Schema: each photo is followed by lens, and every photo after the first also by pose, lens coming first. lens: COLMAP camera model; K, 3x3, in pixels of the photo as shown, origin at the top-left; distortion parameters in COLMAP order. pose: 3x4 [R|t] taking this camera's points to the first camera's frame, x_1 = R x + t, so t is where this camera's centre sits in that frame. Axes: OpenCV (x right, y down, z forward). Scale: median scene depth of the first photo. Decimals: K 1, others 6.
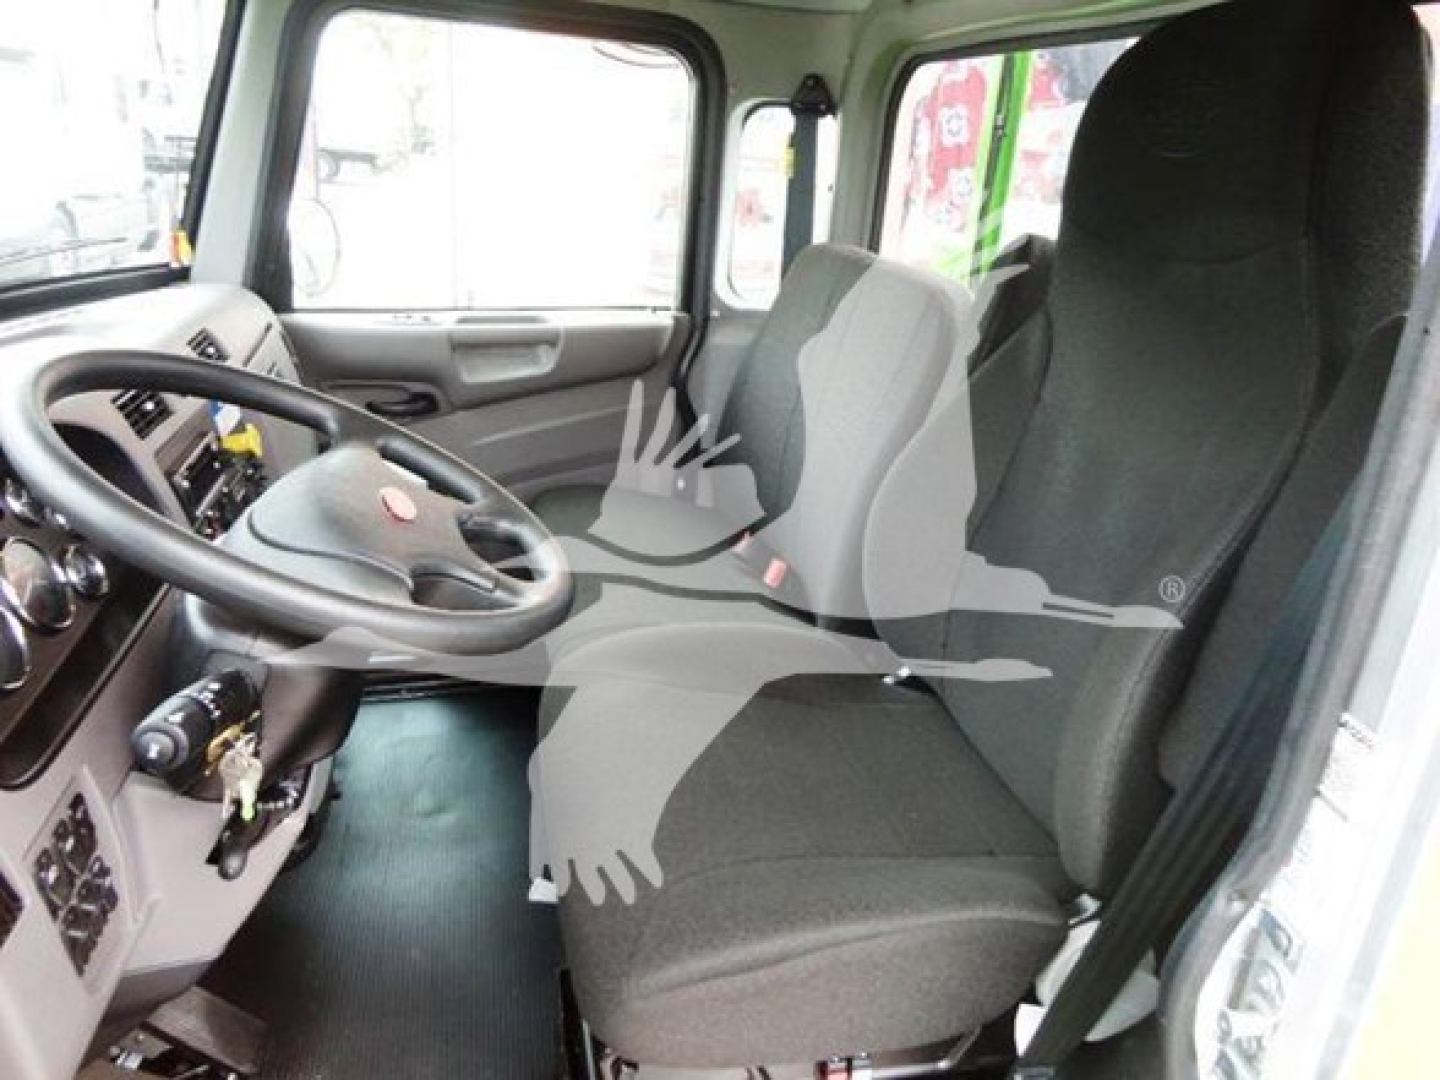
lens RADIAL K [[1046.3, 0, 720.7], [0, 1046.3, 536.6], [0, 0, 1]] dist [-0.005209, 0.002415]
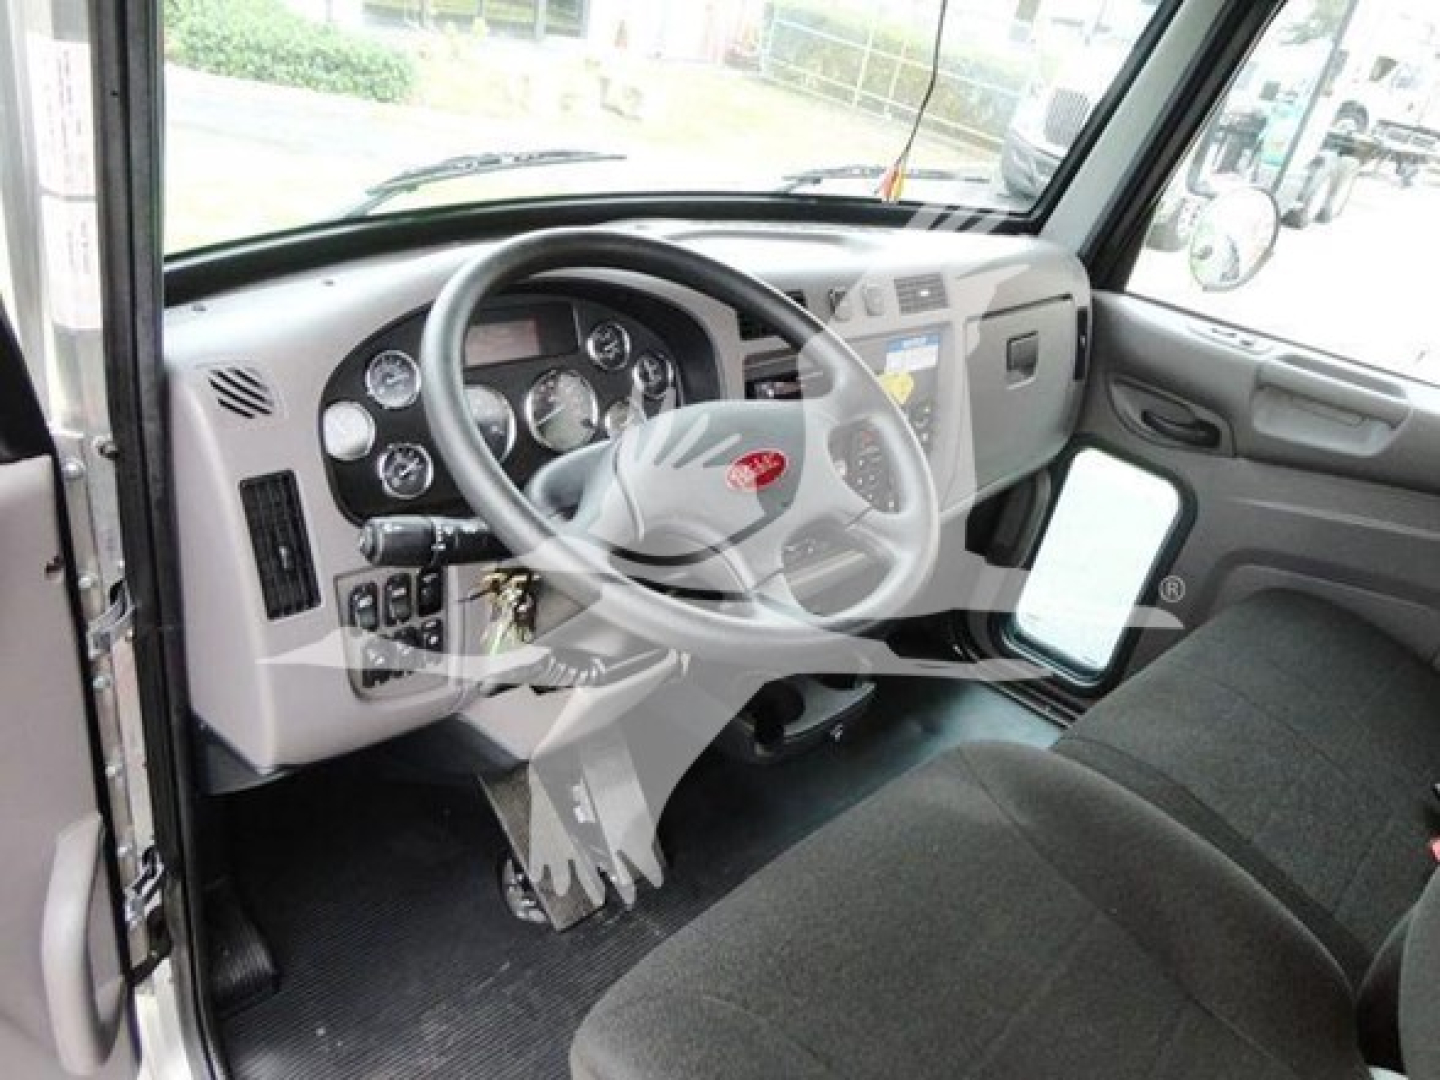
lens RADIAL K [[1046.3, 0, 717.4], [0, 1046.3, 542.2], [0, 0, 1]] dist [-0.005209, 0.002415]
pose [[0.527164, 0.435900, -0.729445, 0.172126], [-0.417553, 0.880506, 0.224409, -0.074112], [0.740100, 0.186281, 0.646182, 0.160577]]
